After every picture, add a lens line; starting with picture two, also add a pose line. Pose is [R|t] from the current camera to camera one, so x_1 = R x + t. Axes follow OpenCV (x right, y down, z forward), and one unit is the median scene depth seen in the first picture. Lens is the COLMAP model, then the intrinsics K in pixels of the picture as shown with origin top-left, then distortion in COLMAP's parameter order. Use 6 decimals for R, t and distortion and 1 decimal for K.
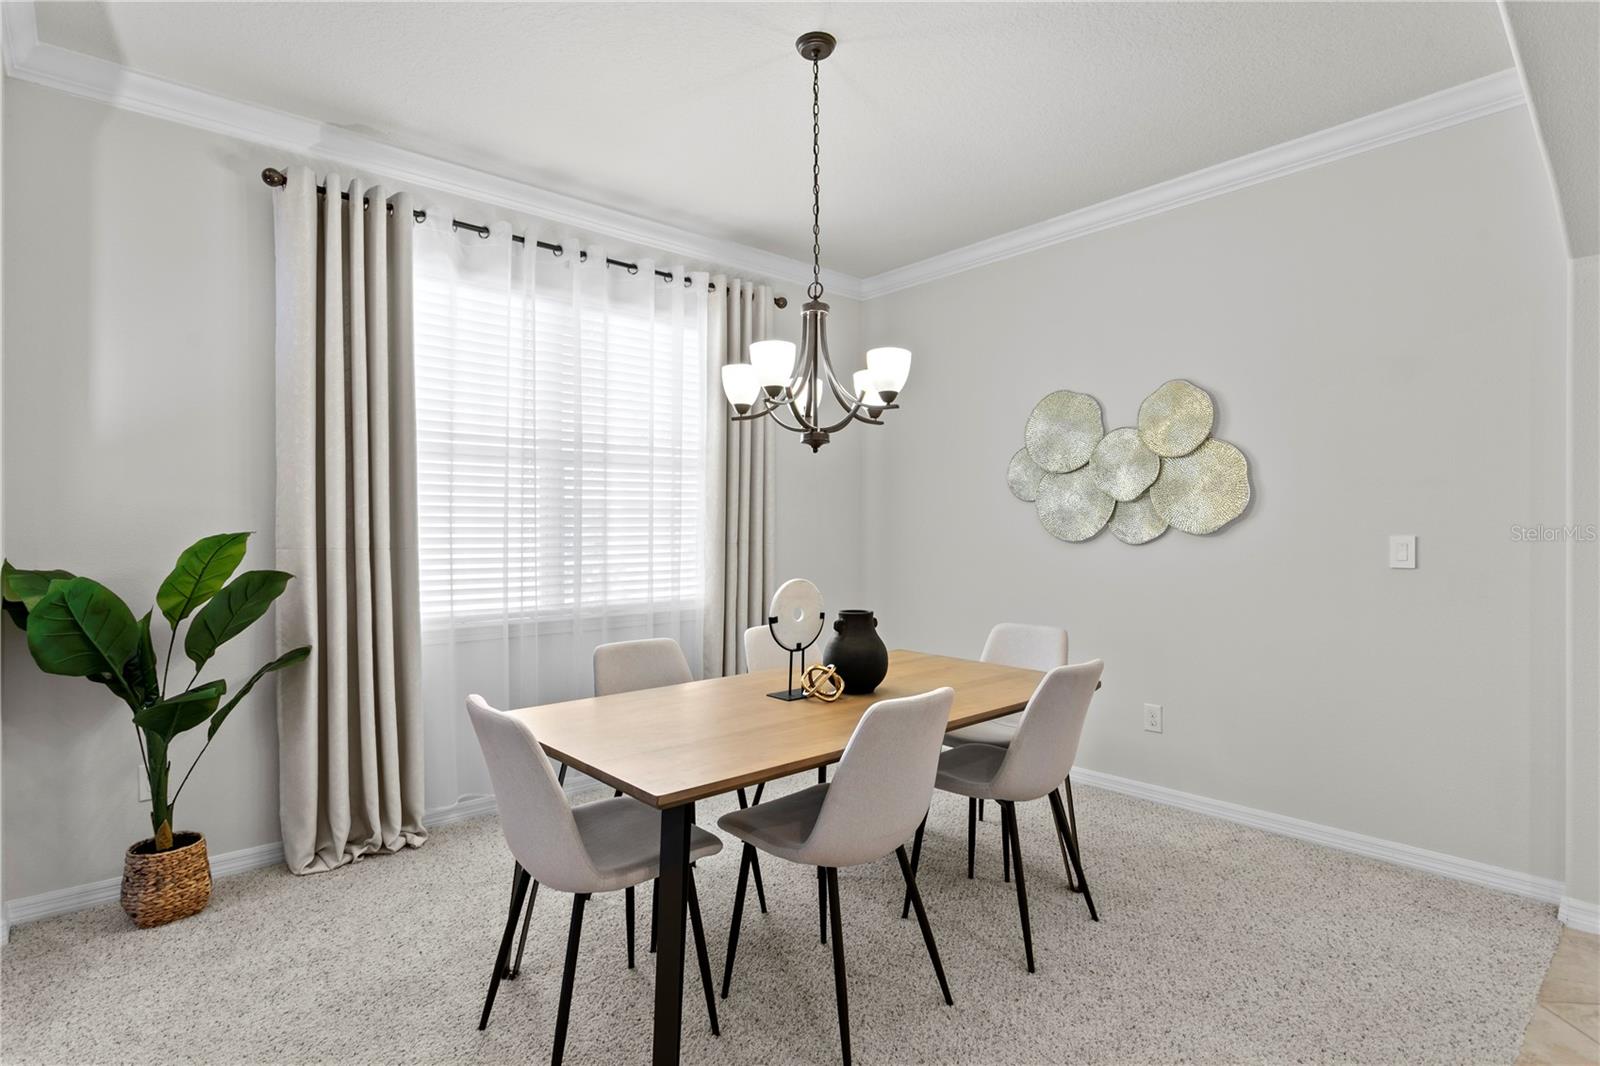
lens RADIAL K [[799.4, 0, 798.1], [0, 799.4, 527.7], [0, 0, 1]] dist [-0.000890, 0.000008]
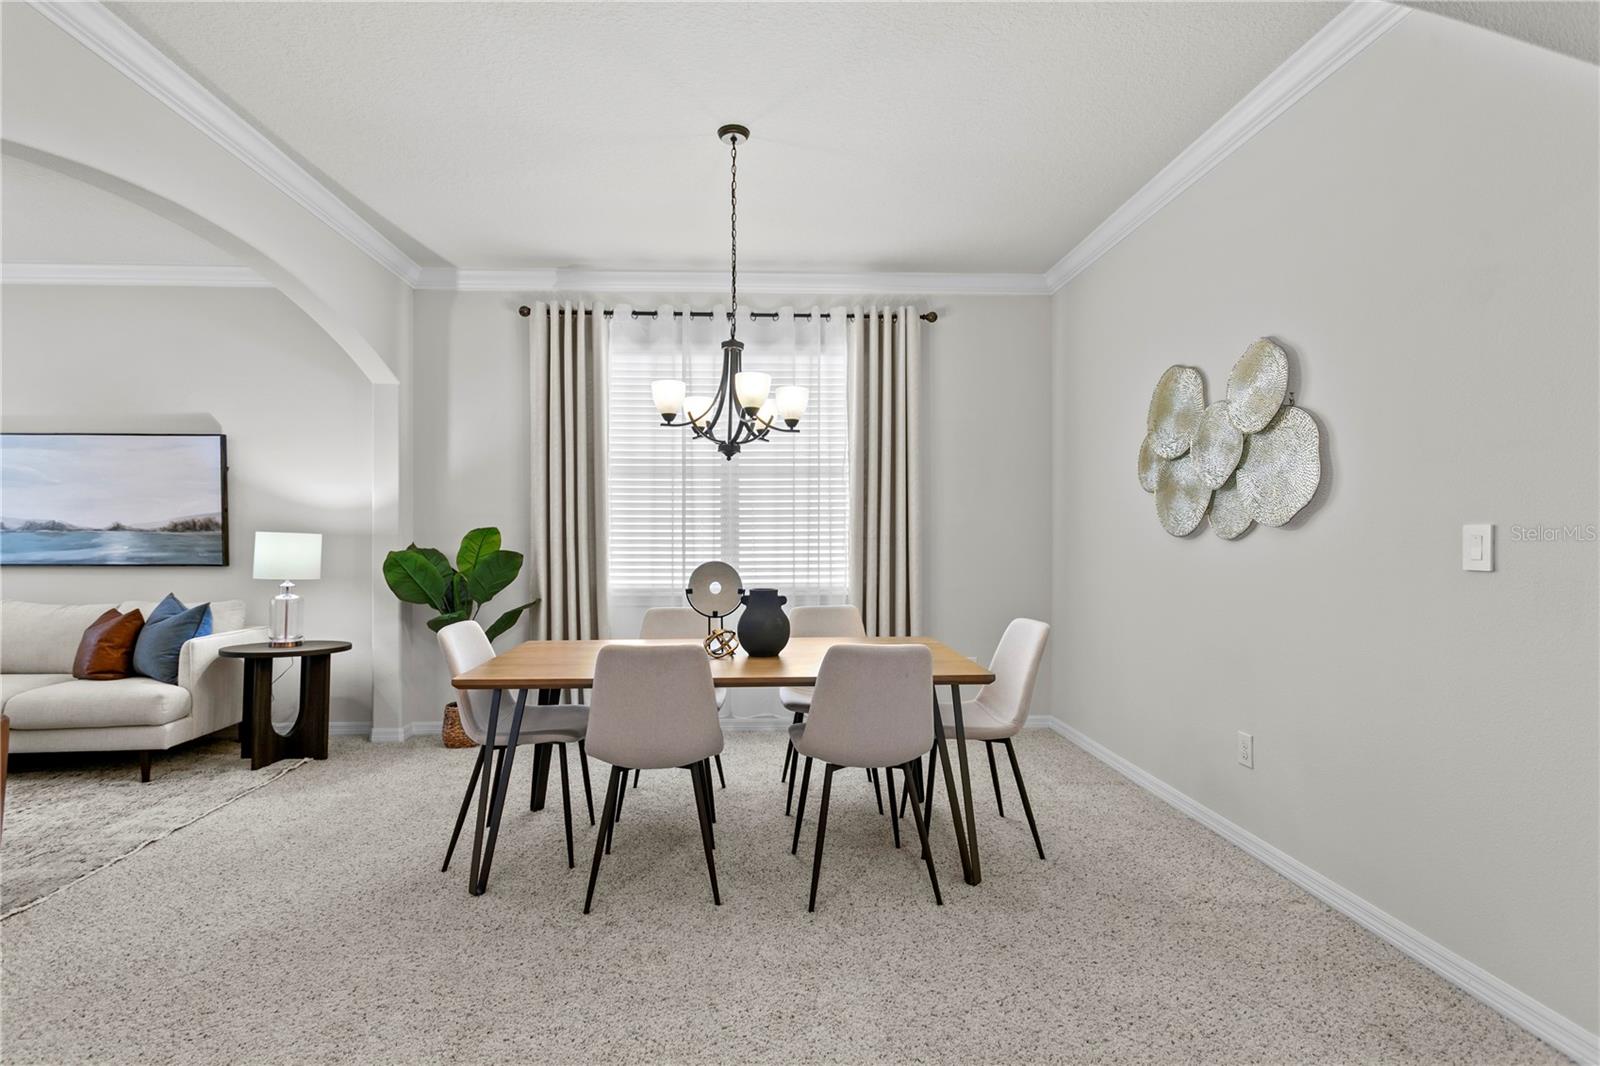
lens RADIAL K [[768.3, 0, 778.1], [0, 768.3, 531.6], [0, 0, 1]] dist [0.010398, -0.000147]
pose [[0.780439, -0.002603, -0.625226, 0.672468], [0.000606, 0.999994, -0.003406, 0.017402], [0.625231, 0.002279, 0.780436, 0.087287]]
